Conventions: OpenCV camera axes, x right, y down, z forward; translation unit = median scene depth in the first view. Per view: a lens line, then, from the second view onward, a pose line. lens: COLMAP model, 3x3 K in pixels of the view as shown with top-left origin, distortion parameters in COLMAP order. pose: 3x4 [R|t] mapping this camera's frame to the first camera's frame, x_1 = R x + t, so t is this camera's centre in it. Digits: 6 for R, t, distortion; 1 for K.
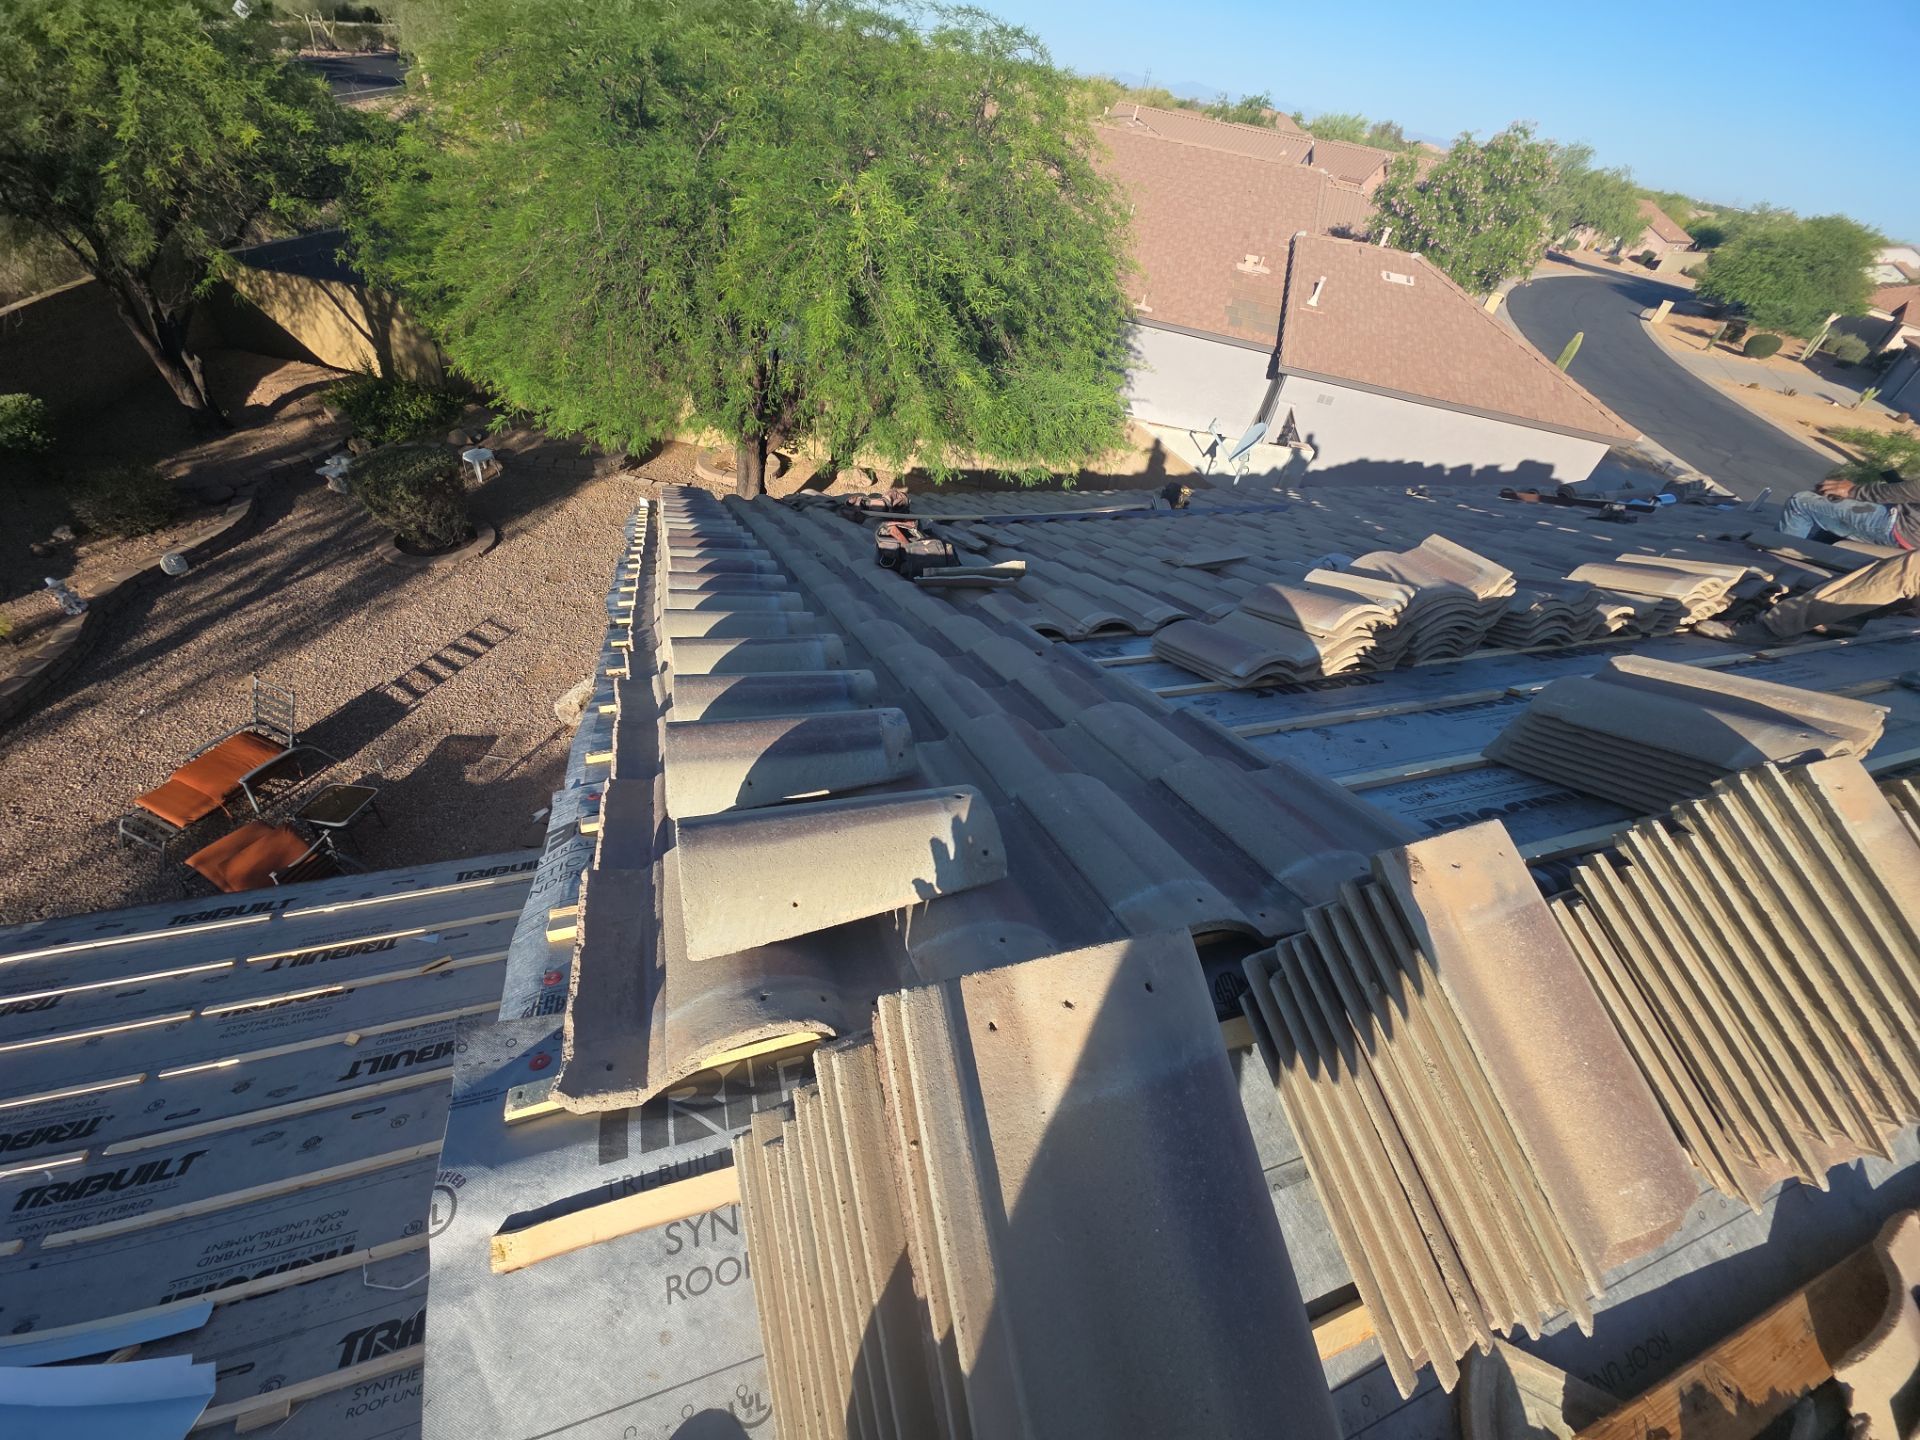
lens RADIAL K [[755.3, 0, 955.7], [0, 755.3, 737.1], [0, 0, 1]] dist [-0.000034, -0.006439]
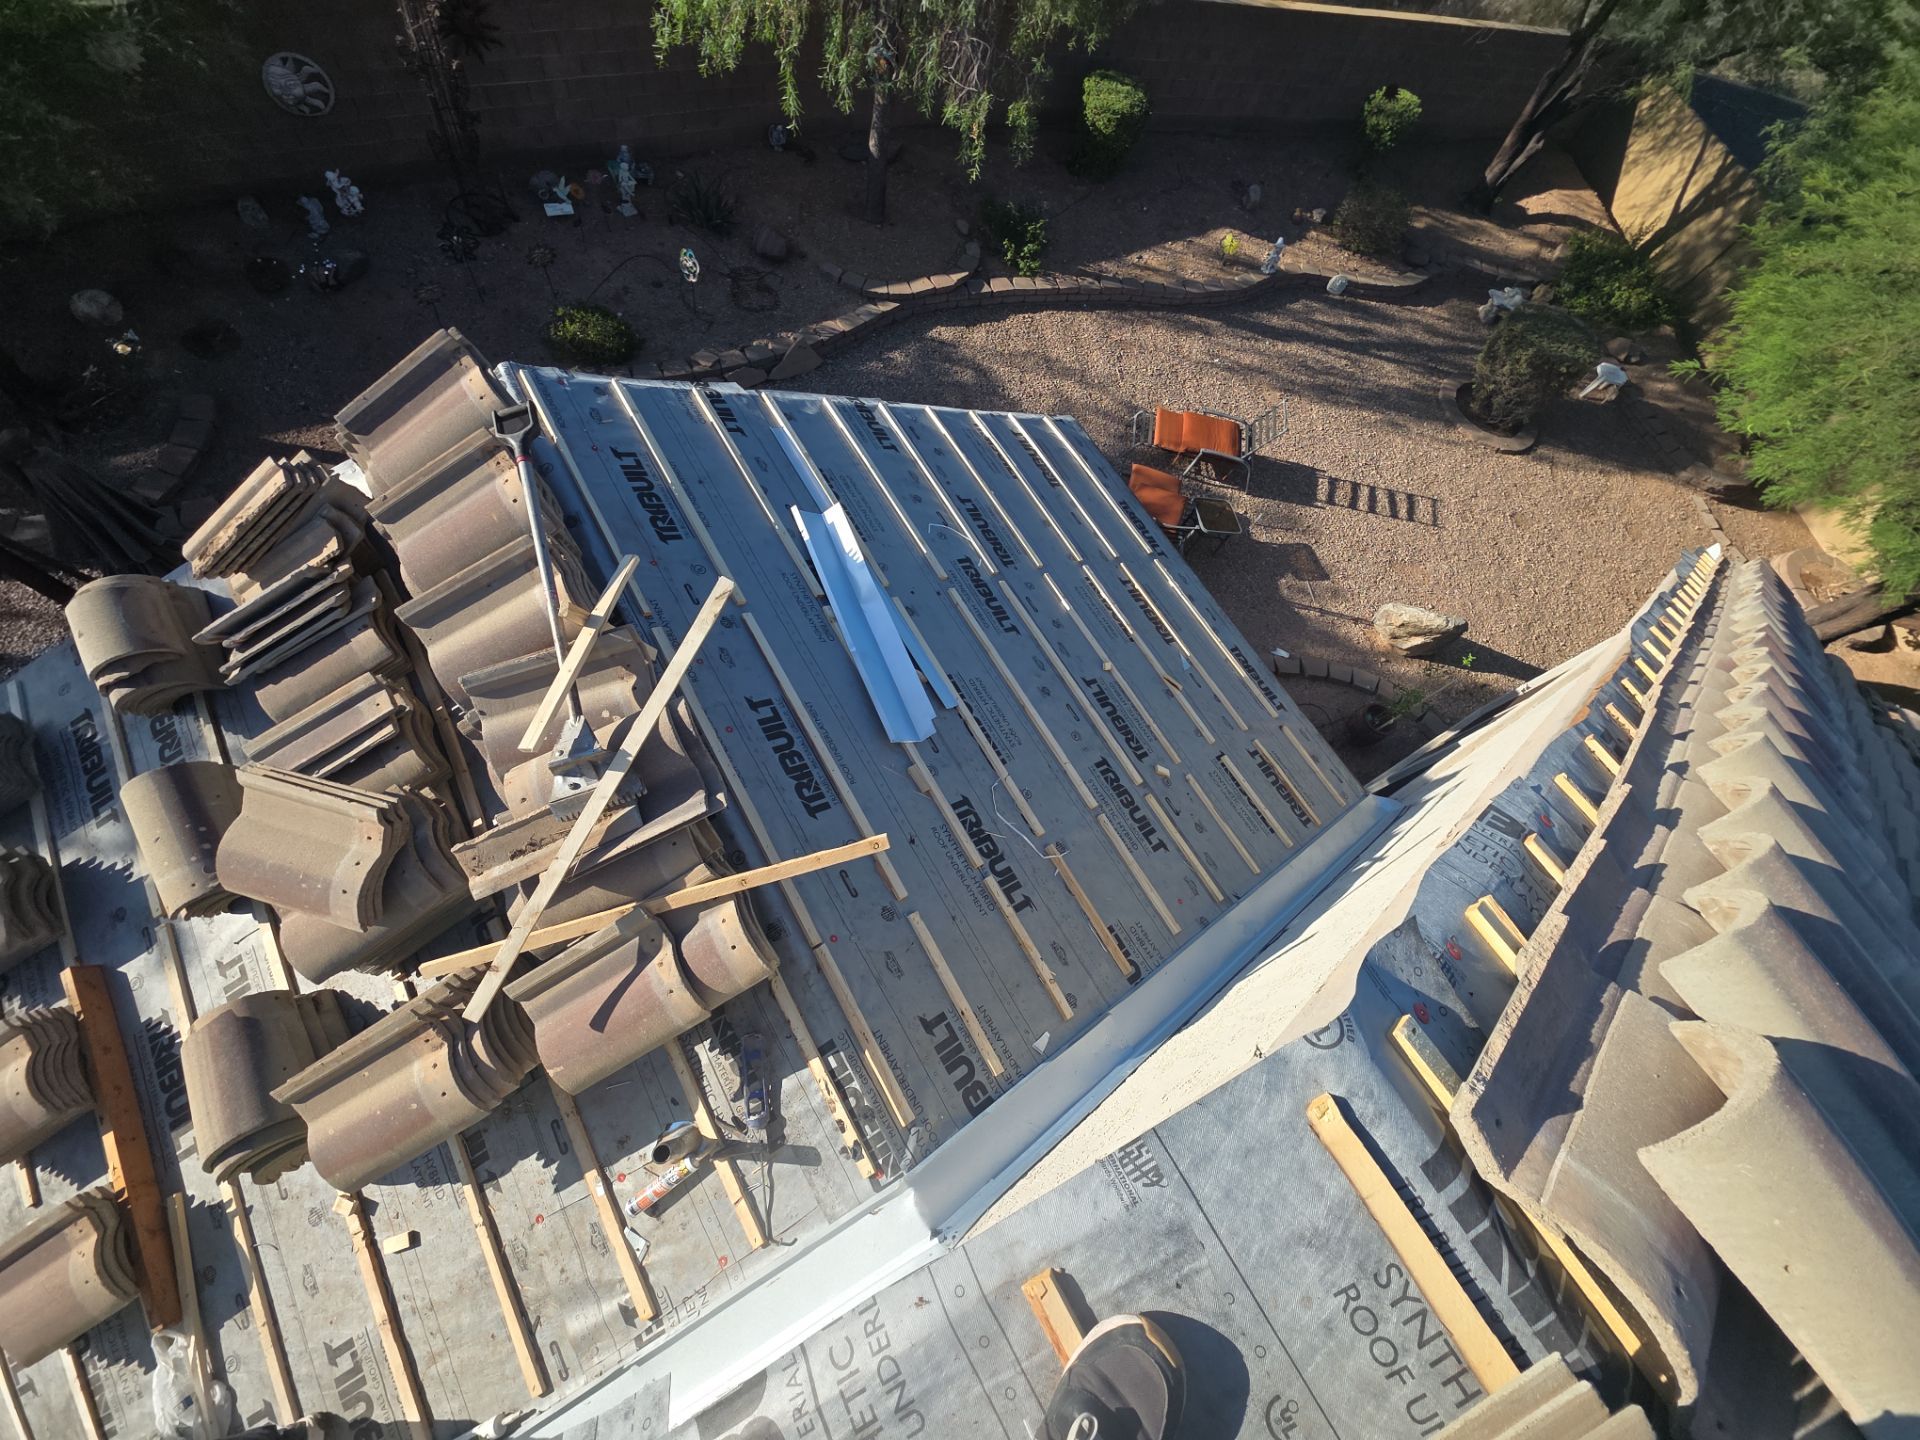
lens RADIAL K [[752.2, 0, 965.7], [0, 752.2, 720.3], [0, 0, 1]] dist [0.016697, -0.009797]
pose [[0.227839, 0.825616, -0.516186, -0.127383], [-0.755824, 0.484174, 0.440801, 0.067744], [0.613856, 0.289714, 0.734334, -0.050342]]
